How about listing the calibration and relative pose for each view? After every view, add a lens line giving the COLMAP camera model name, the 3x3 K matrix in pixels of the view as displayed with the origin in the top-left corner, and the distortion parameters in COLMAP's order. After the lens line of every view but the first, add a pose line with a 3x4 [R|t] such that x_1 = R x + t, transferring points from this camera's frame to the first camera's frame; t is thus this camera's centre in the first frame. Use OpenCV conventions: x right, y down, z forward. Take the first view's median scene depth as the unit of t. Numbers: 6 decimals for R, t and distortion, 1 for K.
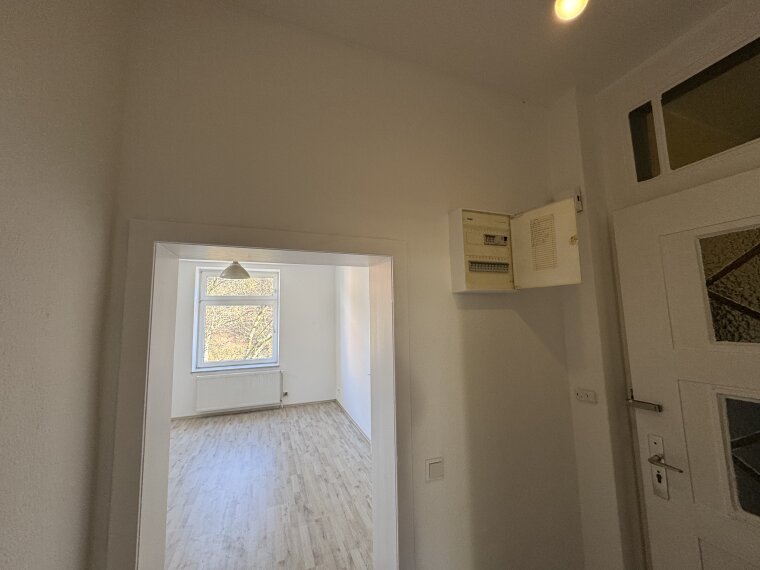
lens RADIAL K [[303.5, 0, 380.0], [0, 303.5, 285.0], [0, 0, 1]] dist [0.001467, -0.000208]
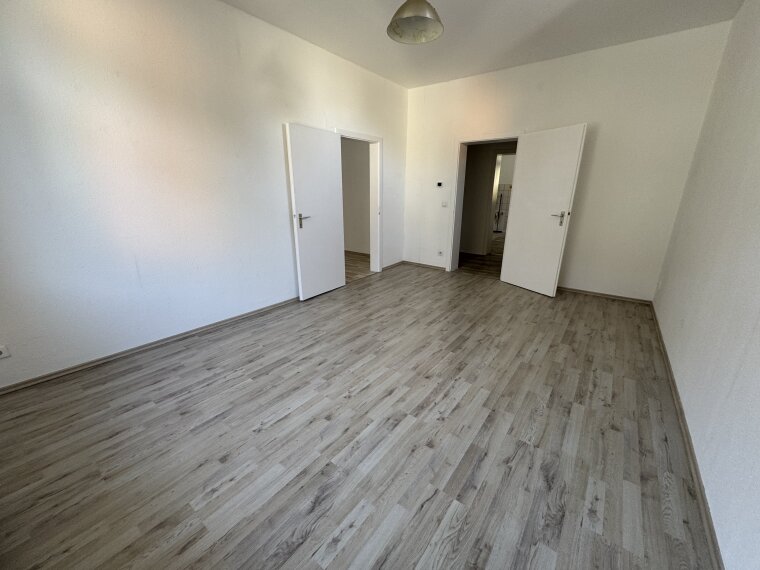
lens RADIAL K [[303.5, 0, 380.0], [0, 303.5, 285.0], [0, 0, 1]] dist [0.001467, -0.000208]
pose [[-0.526898, -0.237458, 0.816083, -0.766635], [-0.085447, 0.970114, 0.227109, 0.220638], [-0.845623, 0.049931, -0.531441, 1.072076]]
